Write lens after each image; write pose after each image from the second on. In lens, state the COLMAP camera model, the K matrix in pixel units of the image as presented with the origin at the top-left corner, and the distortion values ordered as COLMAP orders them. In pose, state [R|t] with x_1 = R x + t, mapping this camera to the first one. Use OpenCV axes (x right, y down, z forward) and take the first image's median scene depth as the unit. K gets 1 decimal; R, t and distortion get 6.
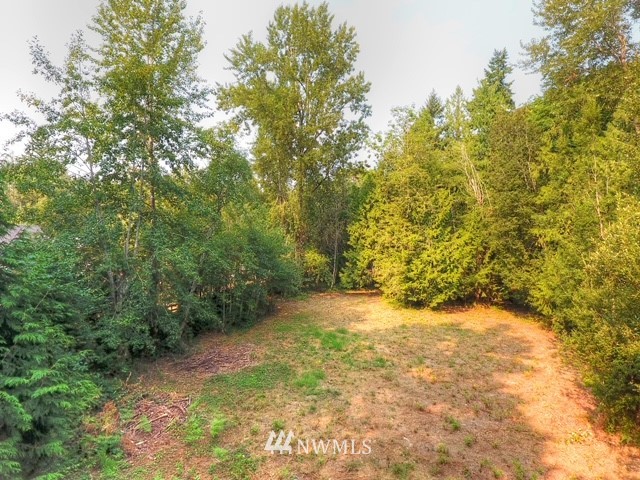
lens RADIAL K [[370.2, 0, 320.8], [0, 370.2, 240.5], [0, 0, 1]] dist [0.003679, 0.000437]
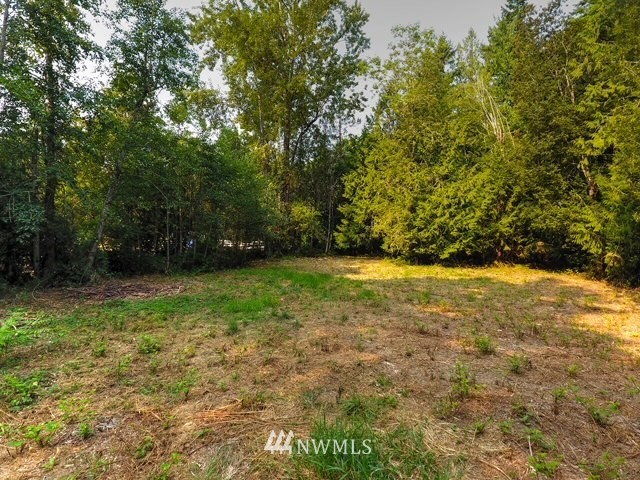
lens RADIAL K [[370.2, 0, 319.2], [0, 370.2, 239.5], [0, 0, 1]] dist [0.003679, 0.000437]
pose [[0.999366, -0.011972, -0.033519, 0.050835], [0.011987, 0.999928, 0.000234, 0.120189], [0.033514, -0.000636, 0.999438, 0.162095]]
